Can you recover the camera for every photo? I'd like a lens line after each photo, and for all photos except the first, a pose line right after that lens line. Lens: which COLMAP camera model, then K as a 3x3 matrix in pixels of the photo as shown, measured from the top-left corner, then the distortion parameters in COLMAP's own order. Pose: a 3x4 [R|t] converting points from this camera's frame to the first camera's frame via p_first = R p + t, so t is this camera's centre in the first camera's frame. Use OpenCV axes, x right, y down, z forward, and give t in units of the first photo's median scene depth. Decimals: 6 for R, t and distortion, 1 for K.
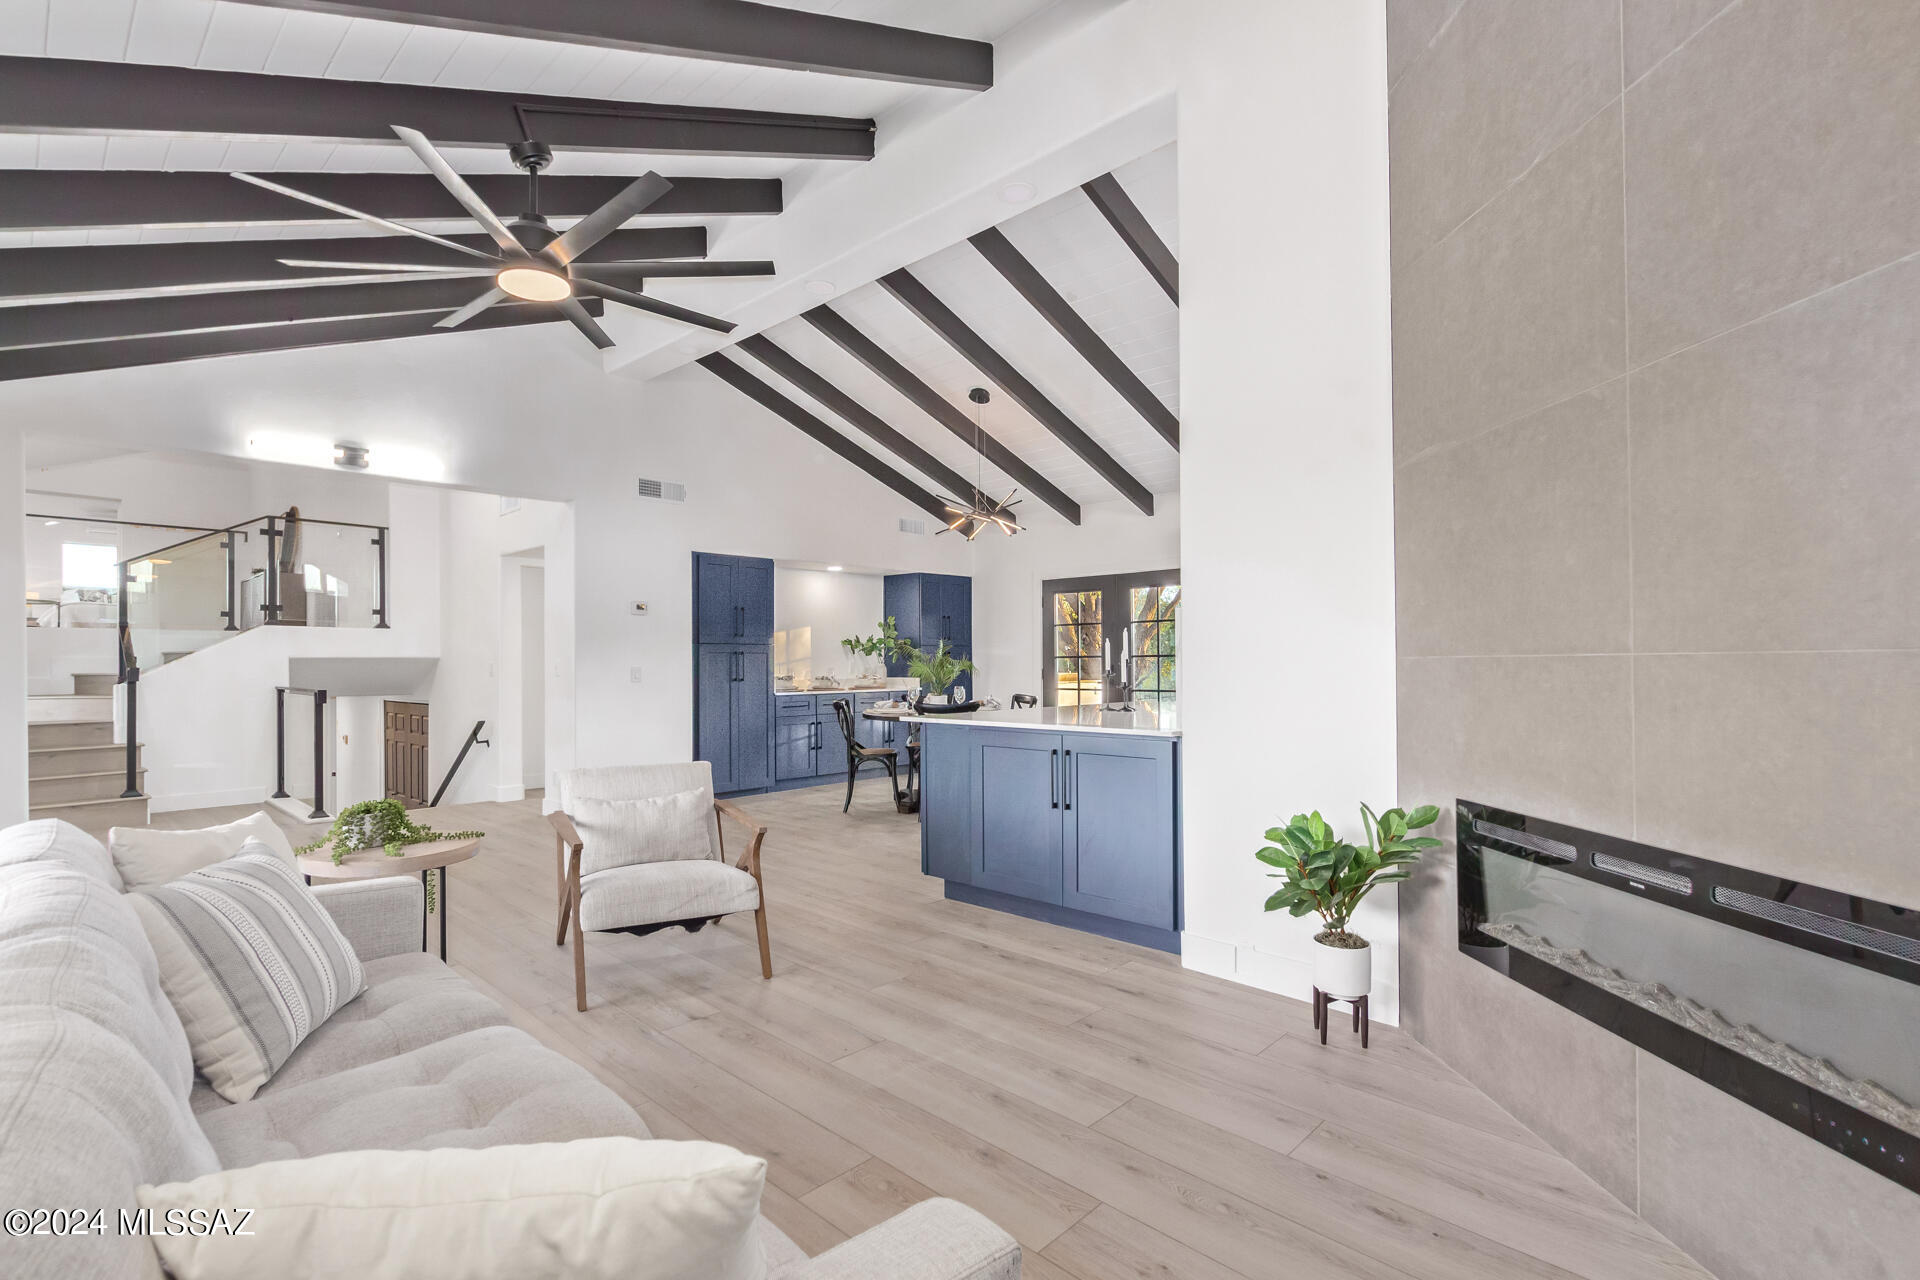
lens RADIAL K [[905.4, 0, 962.2], [0, 905.4, 659.9], [0, 0, 1]] dist [-0.002511, -0.000553]
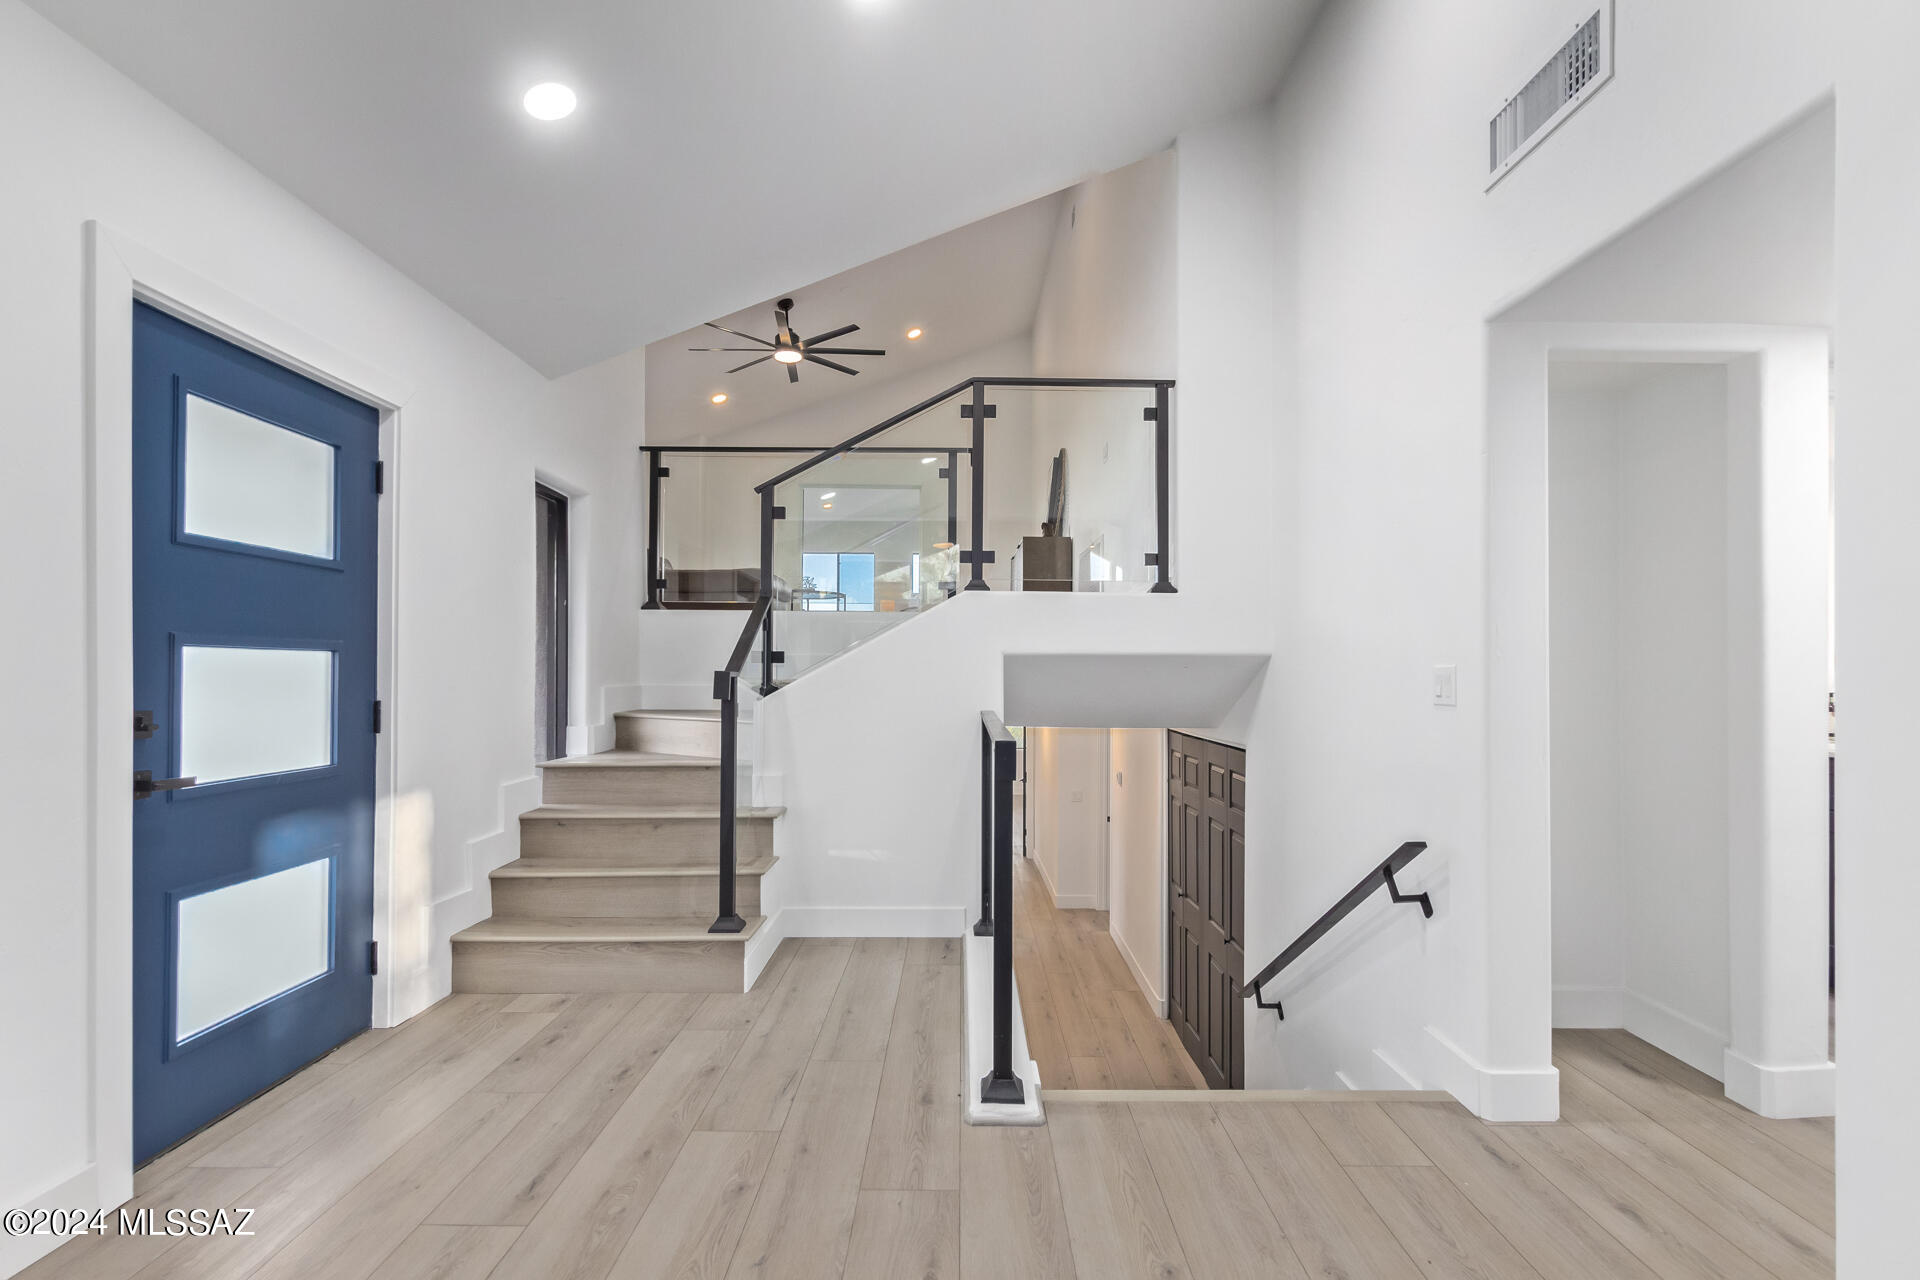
lens RADIAL K [[905.4, 0, 962.2], [0, 905.4, 659.9], [0, 0, 1]] dist [-0.002511, -0.000553]
pose [[0.698010, -0.000660, -0.716088, -0.408733], [-0.005467, 0.999966, -0.006251, 0.005437], [0.716067, 0.008278, 0.697982, 0.648136]]
